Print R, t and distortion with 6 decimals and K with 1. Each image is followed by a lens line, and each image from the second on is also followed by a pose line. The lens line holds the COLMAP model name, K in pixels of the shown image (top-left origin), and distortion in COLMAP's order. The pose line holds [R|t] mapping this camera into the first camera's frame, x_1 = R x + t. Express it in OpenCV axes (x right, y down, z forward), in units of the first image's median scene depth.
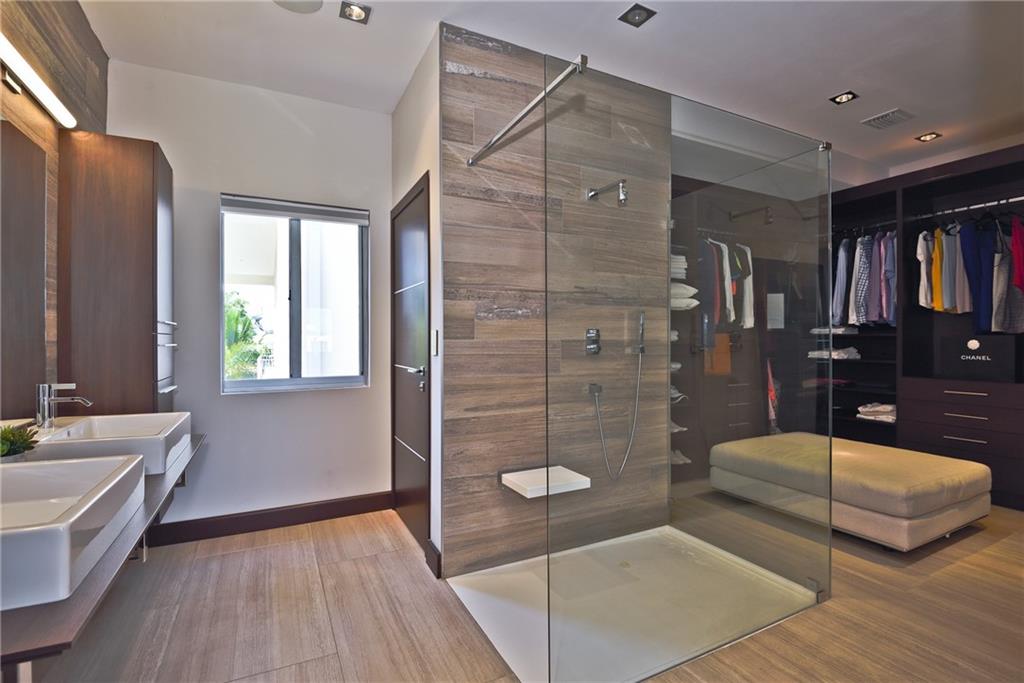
lens RADIAL K [[479.5, 0, 512.0], [0, 479.5, 341.5], [0, 0, 1]] dist [-0.026129, -0.000538]
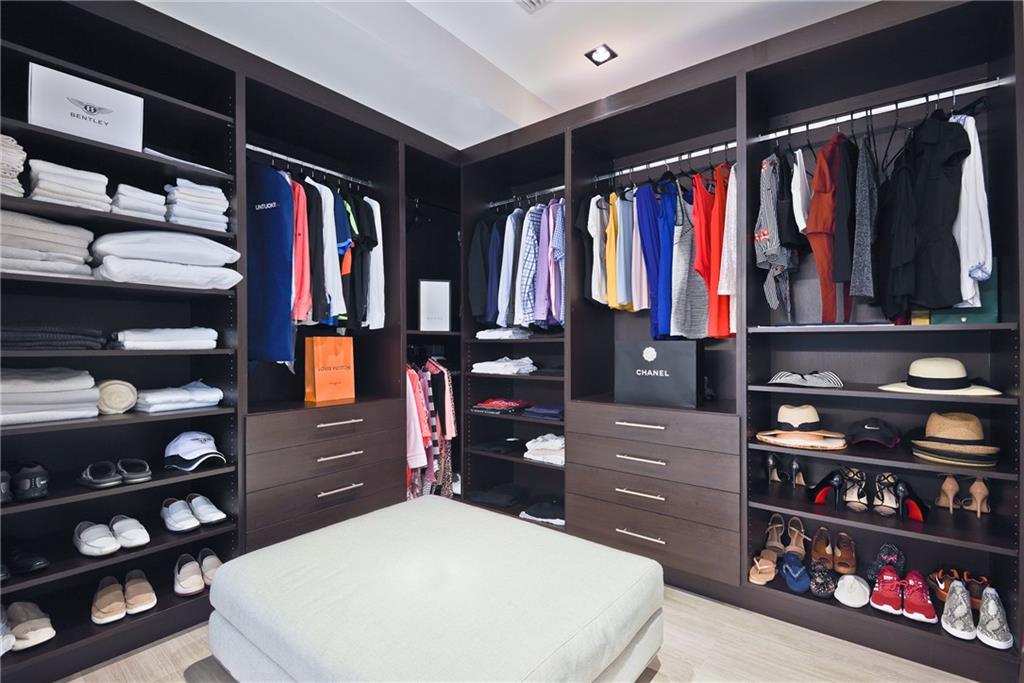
lens RADIAL K [[467.2, 0, 512.0], [0, 467.2, 341.5], [0, 0, 1]] dist [0.024113, -0.000095]
pose [[0.904472, 0.006232, 0.426487, 0.451275], [-0.000037, 0.999894, -0.014531, -0.001856], [-0.426533, 0.013127, 0.904377, 0.407584]]
